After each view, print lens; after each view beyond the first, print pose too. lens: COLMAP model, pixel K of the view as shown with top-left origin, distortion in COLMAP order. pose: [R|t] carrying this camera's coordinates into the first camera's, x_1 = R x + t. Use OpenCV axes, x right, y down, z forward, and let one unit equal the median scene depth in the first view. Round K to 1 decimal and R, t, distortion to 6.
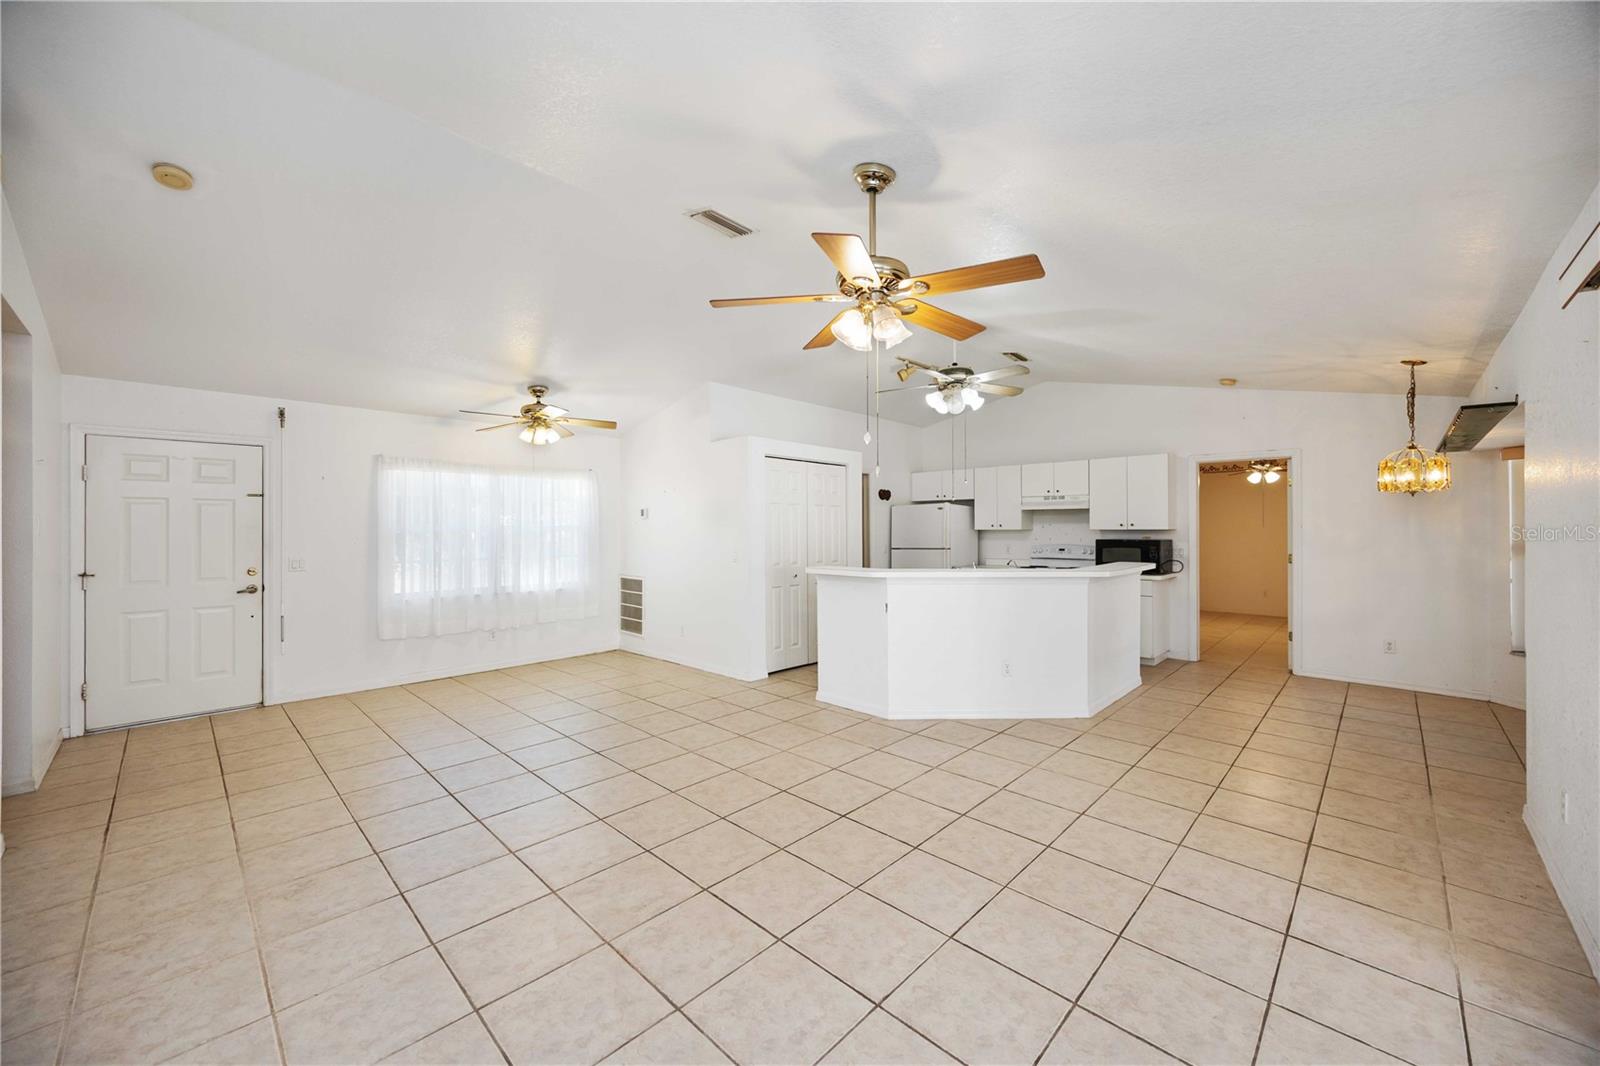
lens RADIAL K [[605.5, 0, 806.8], [0, 605.5, 524.0], [0, 0, 1]] dist [-0.002392, -0.000107]
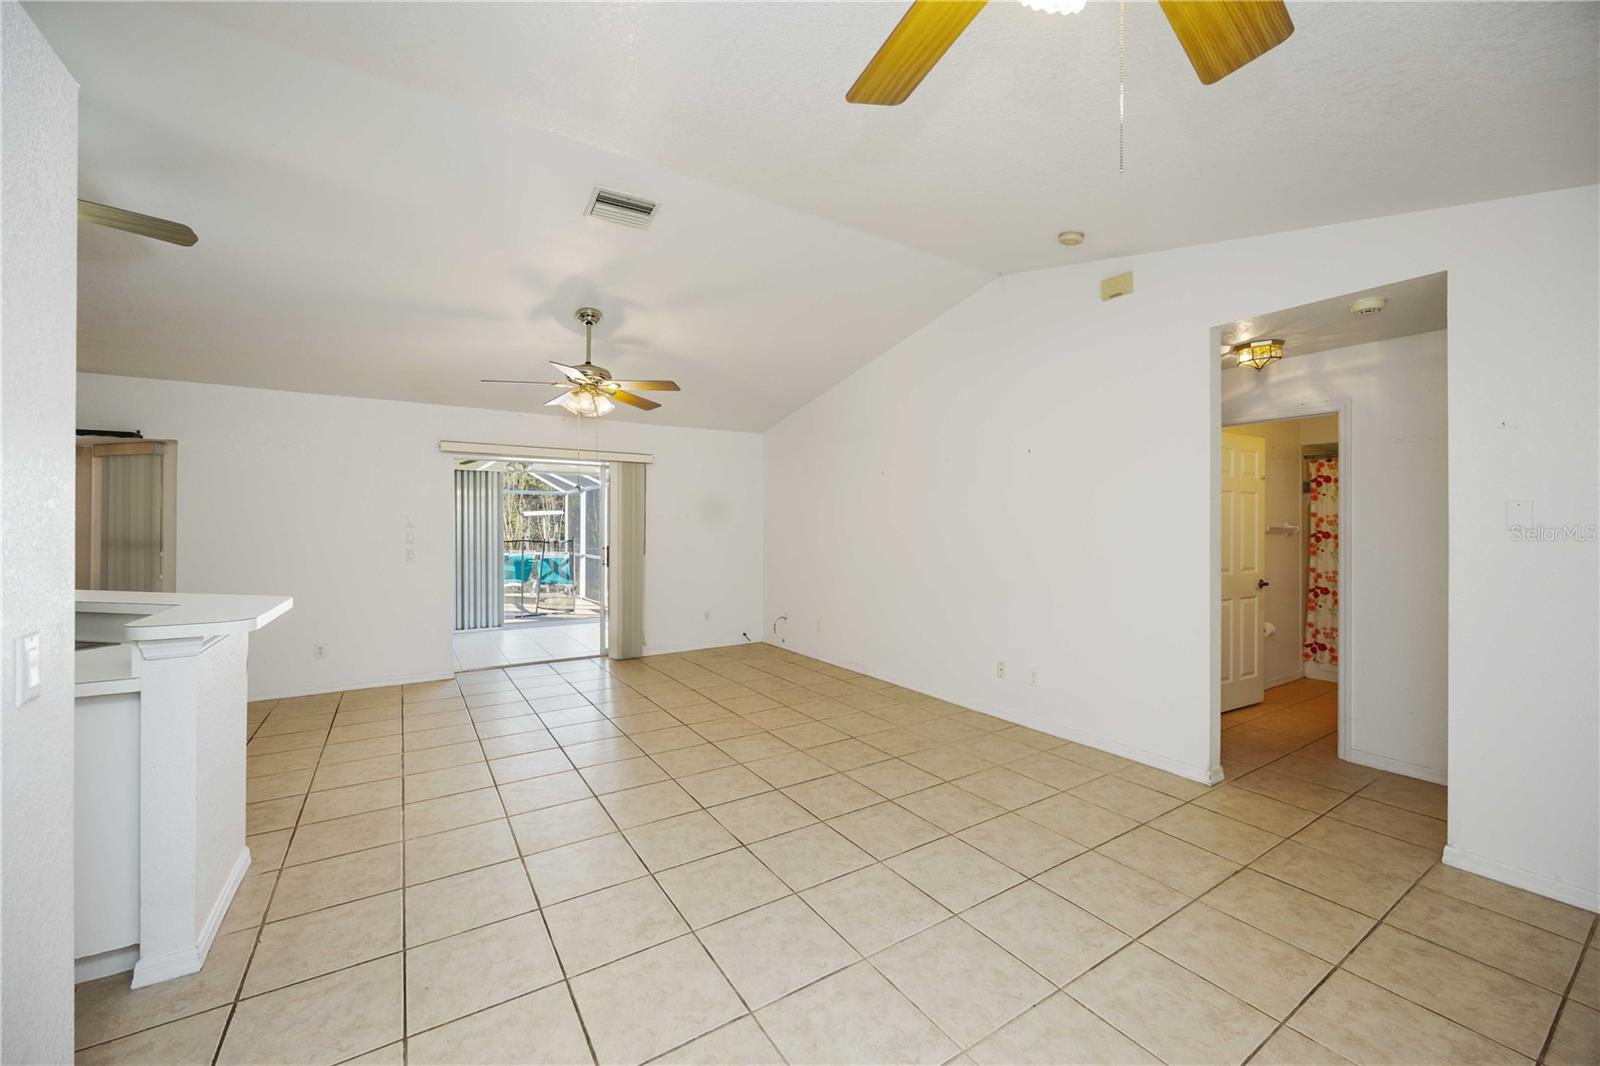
lens RADIAL K [[616.3, 0, 797.9], [0, 616.3, 518.8], [0, 0, 1]] dist [0.020305, 0.000203]
pose [[-0.971011, 0.002263, 0.239025, -0.580345], [-0.001356, 0.999887, -0.014972, 0.018048], [-0.239032, -0.014862, -0.970898, 1.688155]]
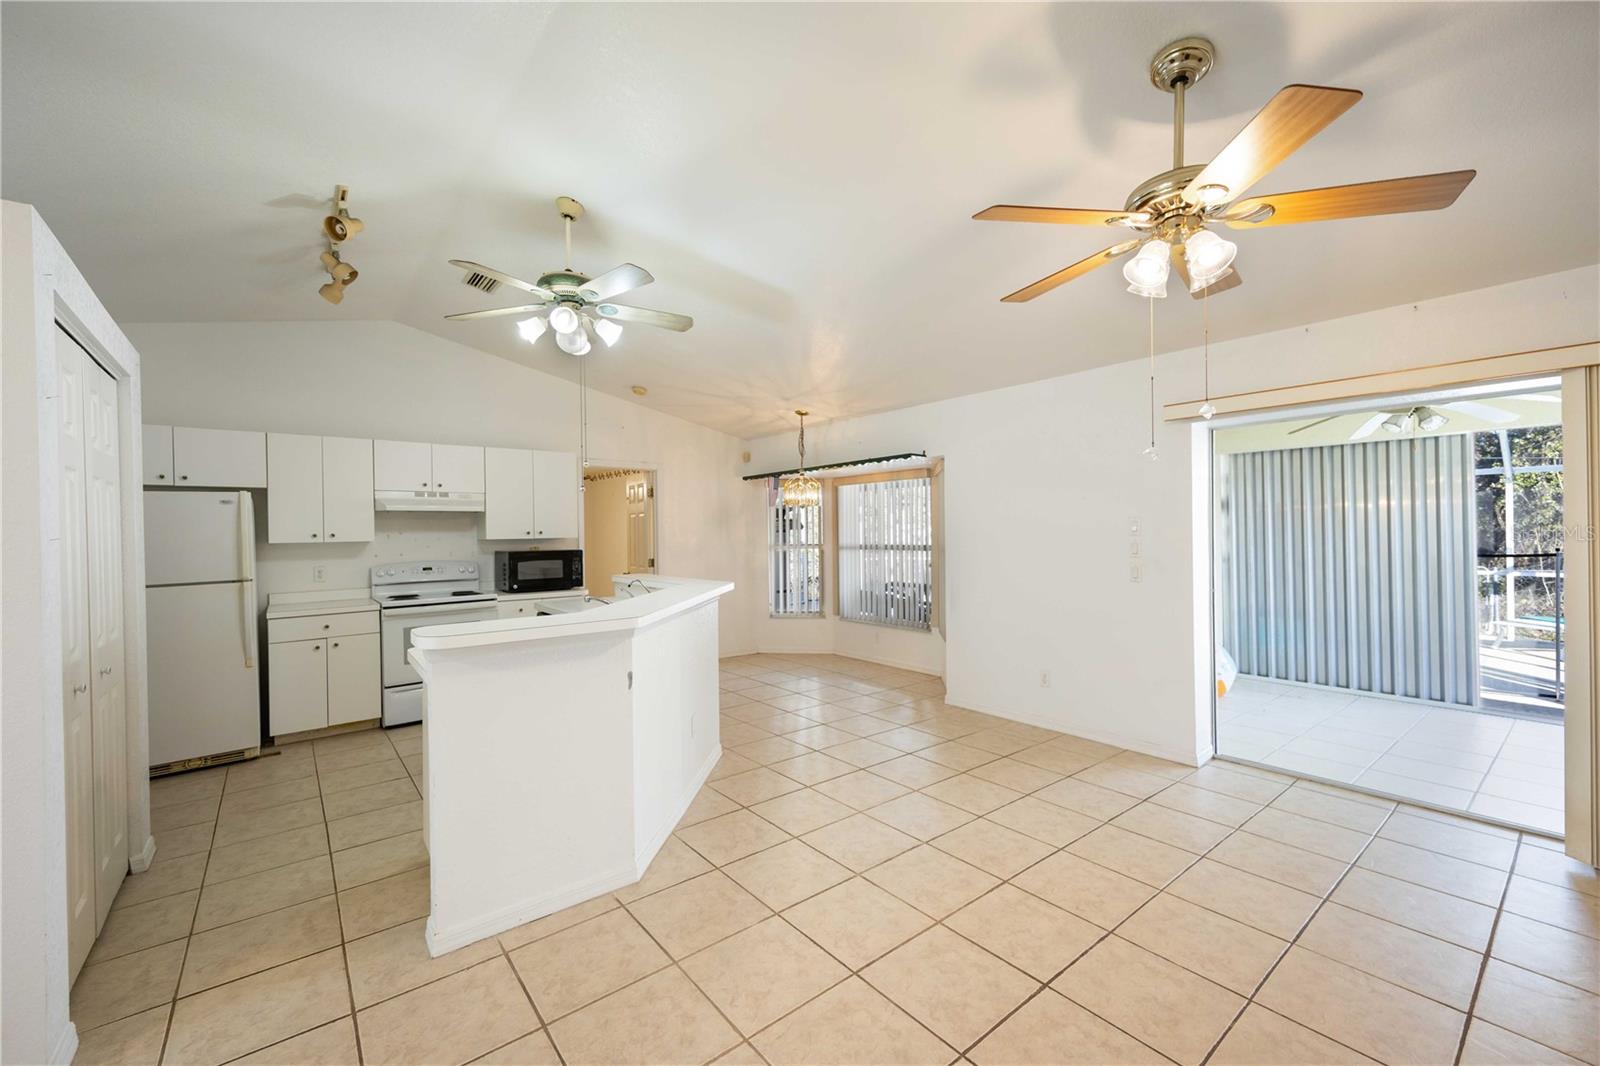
lens RADIAL K [[642.2, 0, 802.4], [0, 642.2, 530.9], [0, 0, 1]] dist [0.004207, -0.000650]
pose [[0.134388, 0.003789, 0.990922, -0.500681], [0.008042, 0.999956, -0.004915, 0.011407], [-0.990896, 0.008630, 0.134351, 0.911079]]
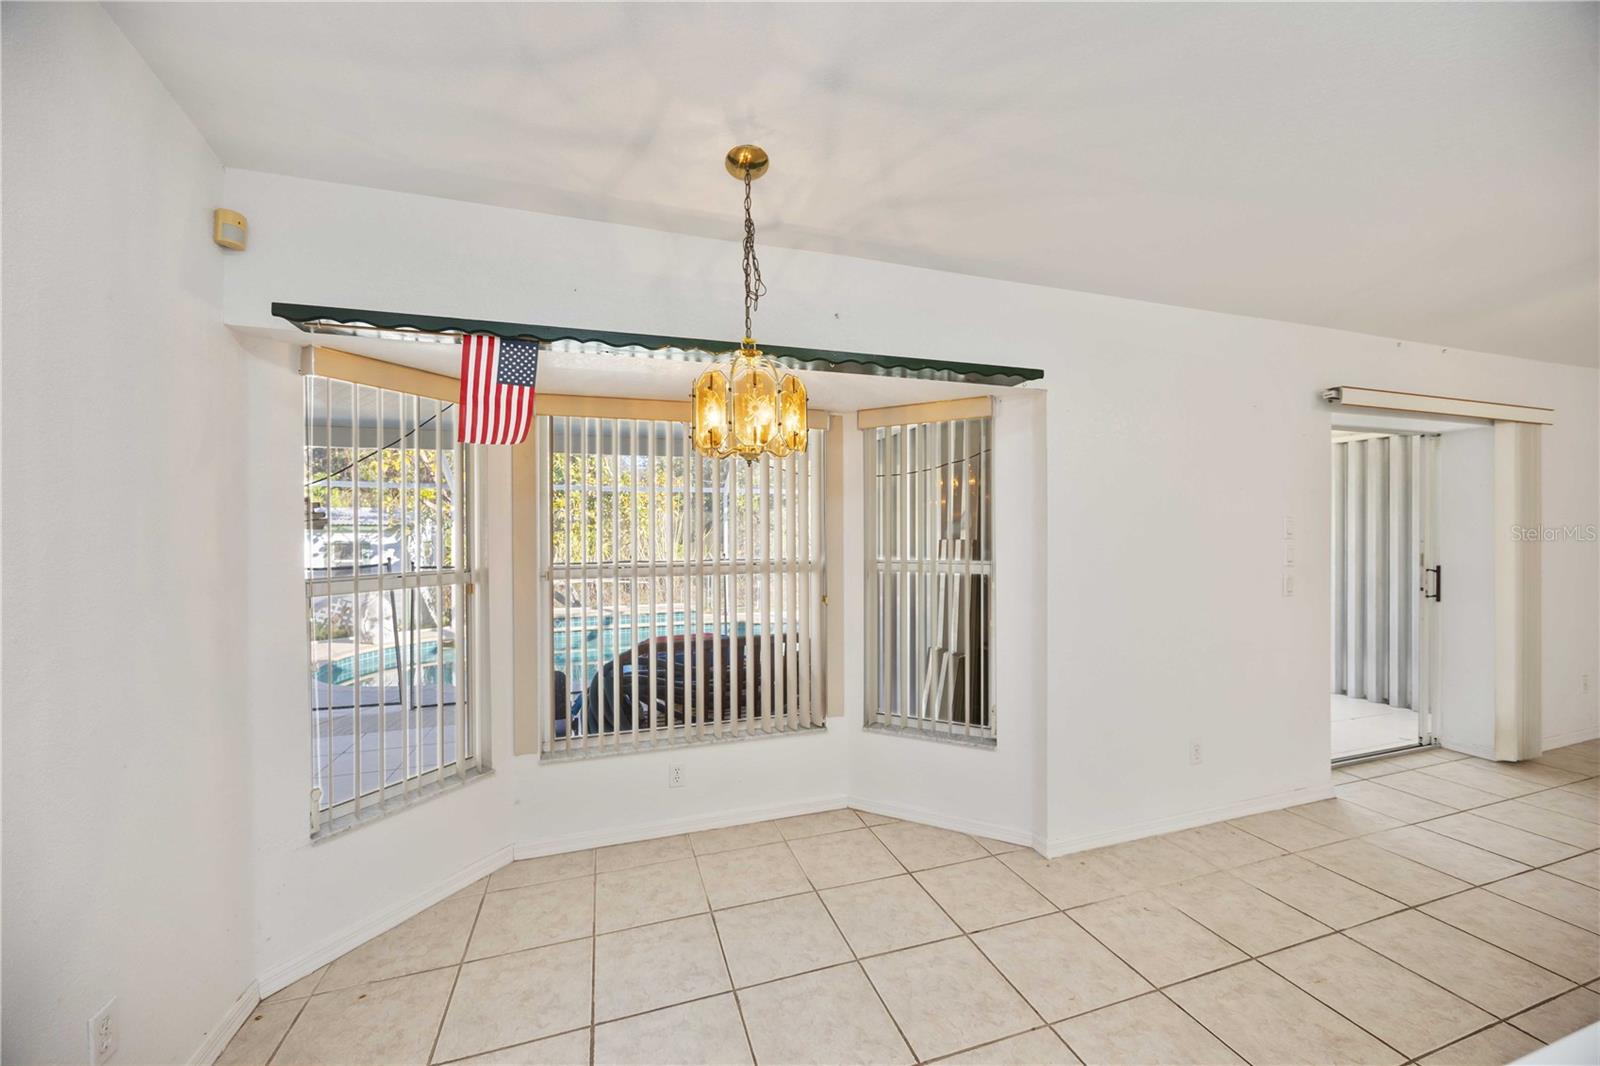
lens RADIAL K [[605.5, 0, 802.1], [0, 605.5, 529.8], [0, 0, 1]] dist [-0.002392, -0.000107]
pose [[-0.881290, 0.008404, 0.472500, 0.858335], [0.007474, 0.999965, -0.003847, 0.003677], [-0.472516, 0.000141, -0.881322, 1.549093]]
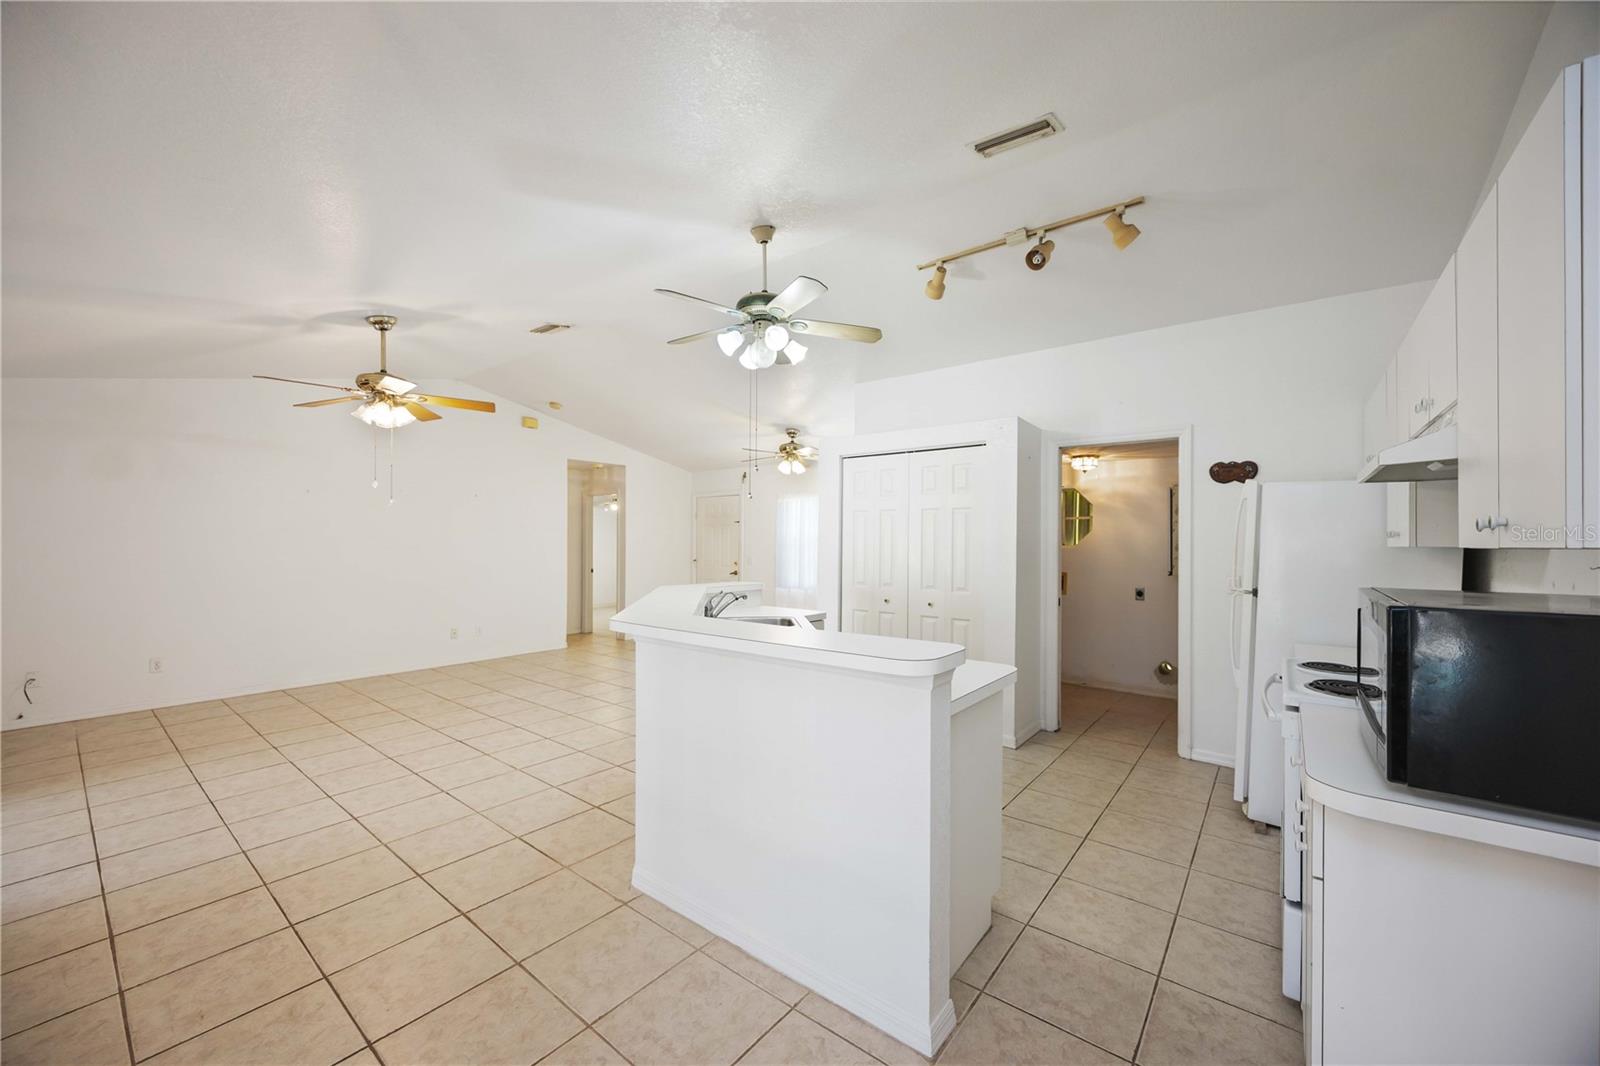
lens RADIAL K [[605.5, 0, 820.3], [0, 605.5, 572.5], [0, 0, 1]] dist [-0.002392, -0.000107]
pose [[0.111831, 0.057524, -0.992061, 1.218466], [0.004028, 0.998289, 0.058339, 0.000509], [0.993719, -0.010520, 0.111408, 1.323322]]
